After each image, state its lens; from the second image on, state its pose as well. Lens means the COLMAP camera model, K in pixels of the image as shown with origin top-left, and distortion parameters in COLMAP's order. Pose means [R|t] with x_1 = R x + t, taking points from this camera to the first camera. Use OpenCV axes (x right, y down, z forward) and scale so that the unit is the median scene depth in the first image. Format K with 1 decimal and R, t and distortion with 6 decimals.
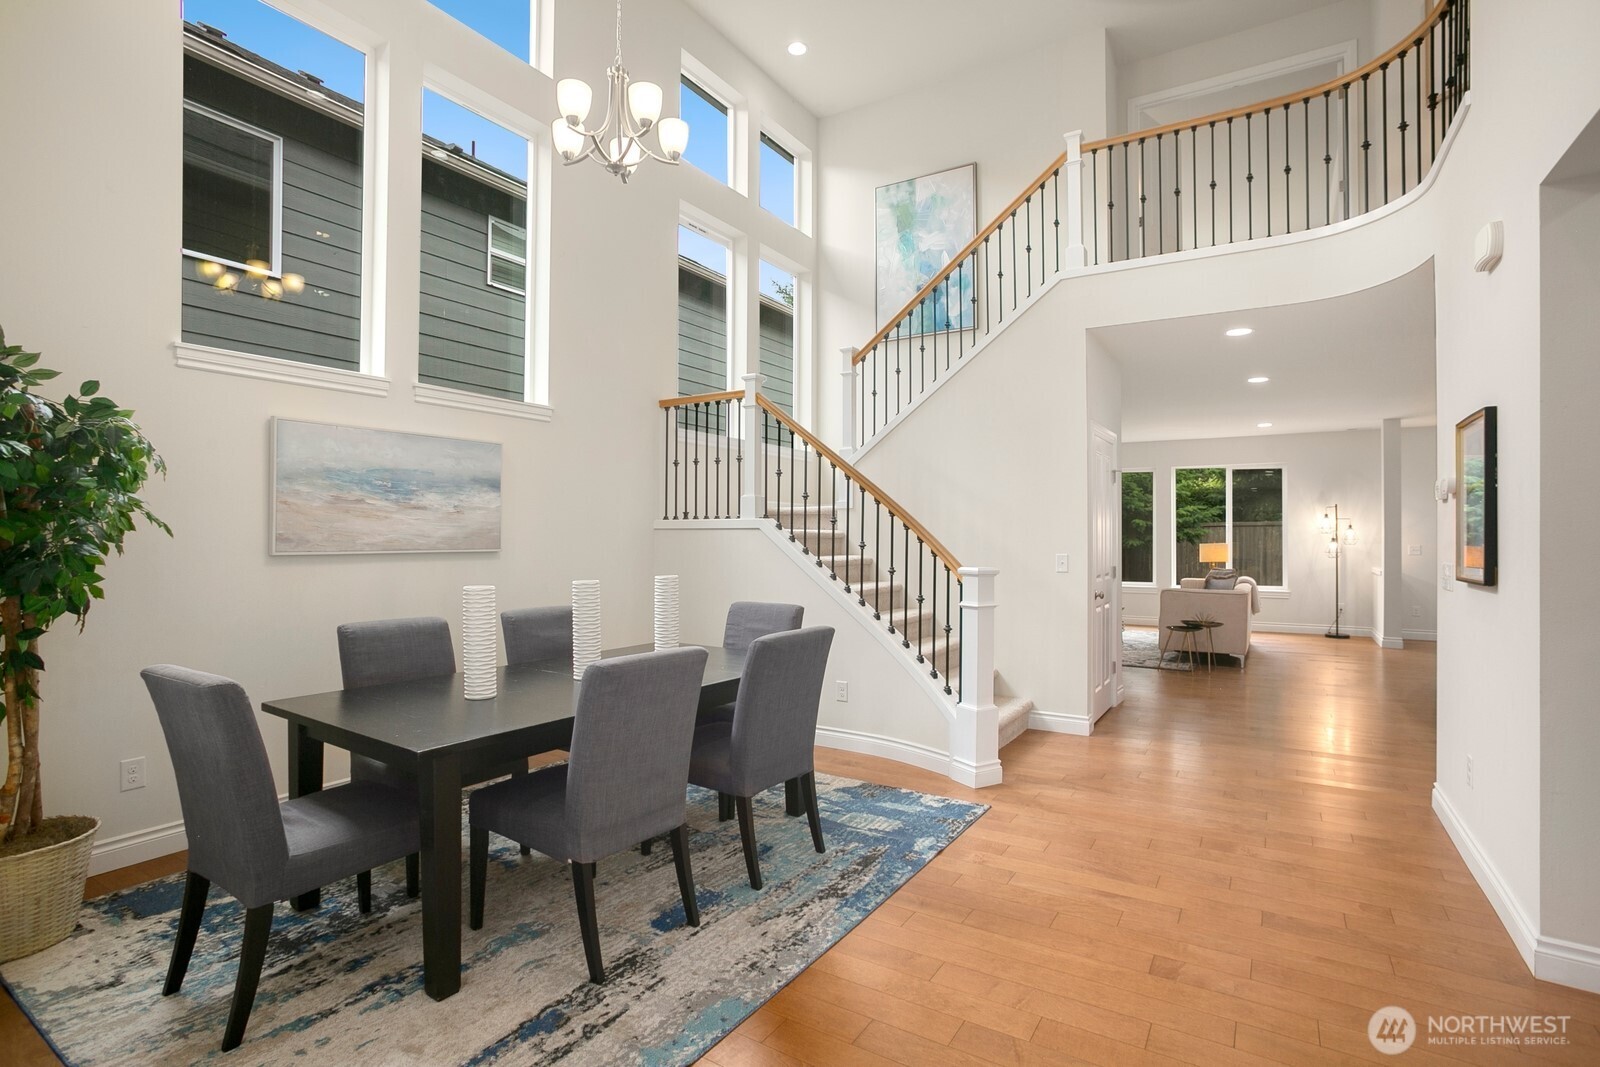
lens RADIAL K [[784.1, 0, 804.4], [0, 784.1, 532.0], [0, 0, 1]] dist [-0.060217, 0.028857]
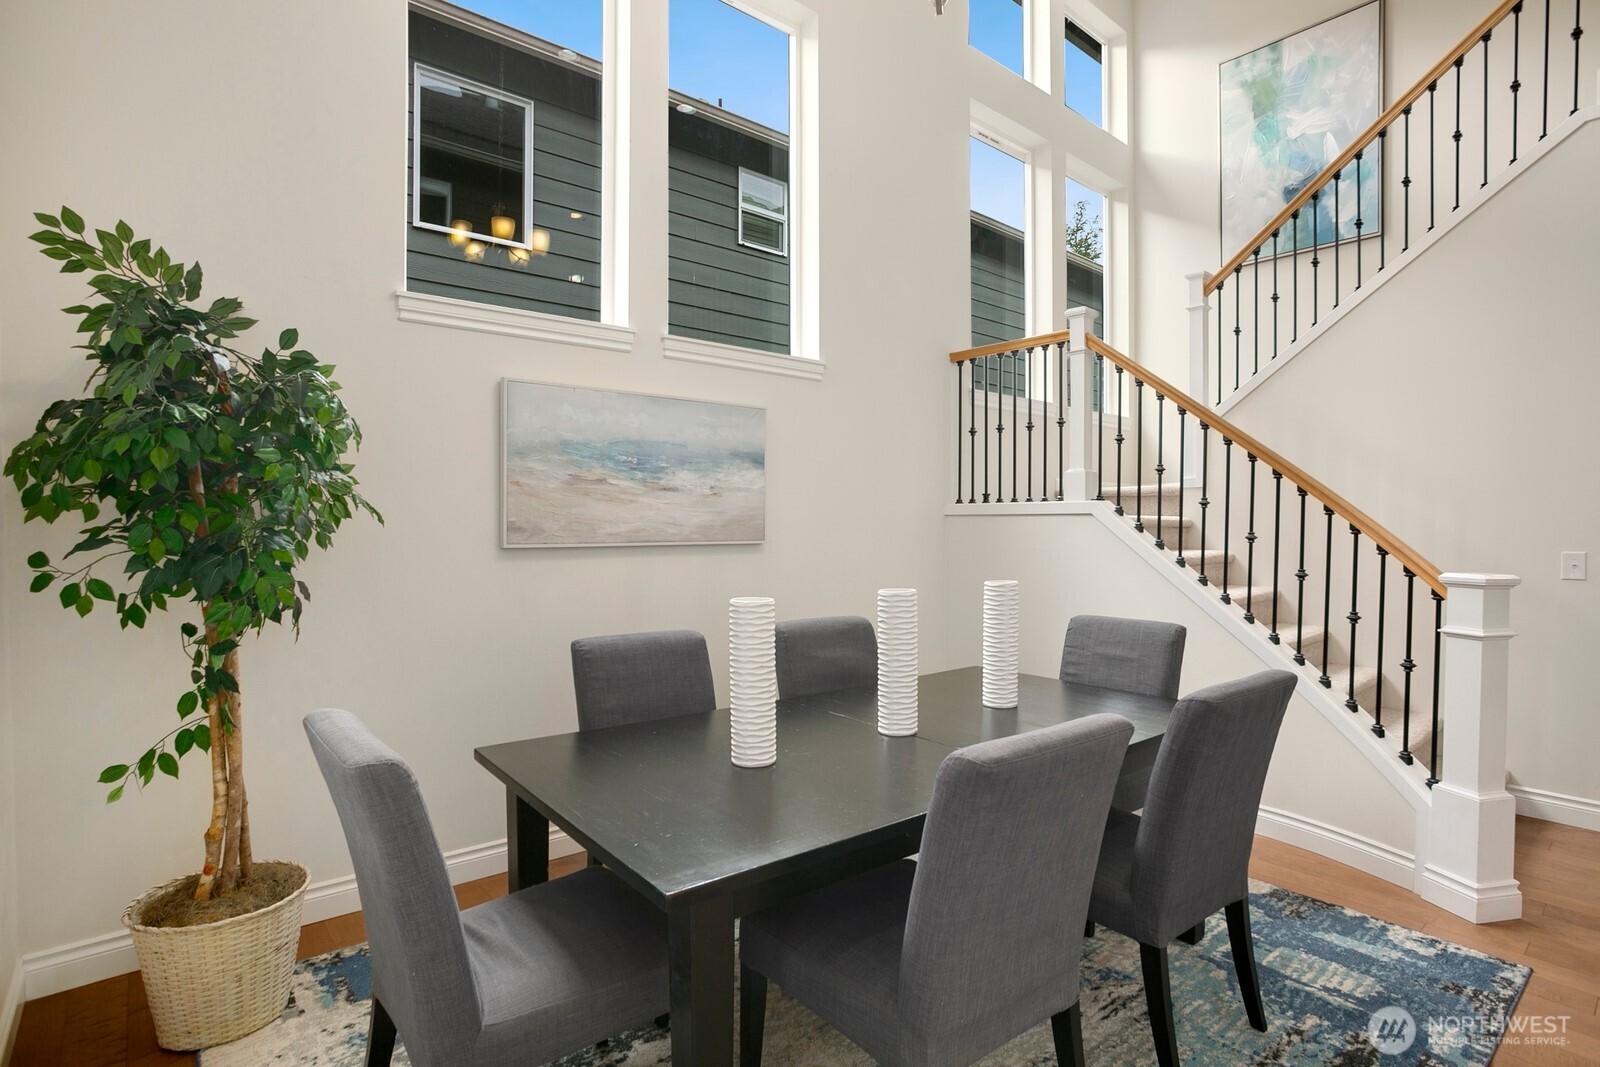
lens RADIAL K [[784.1, 0, 802.4], [0, 784.1, 540.0], [0, 0, 1]] dist [-0.060217, 0.028857]
pose [[0.956395, 0.005267, -0.292030, -0.124957], [0.001906, 0.999704, 0.024274, 0.001762], [0.292071, -0.023772, 0.956101, 0.253891]]
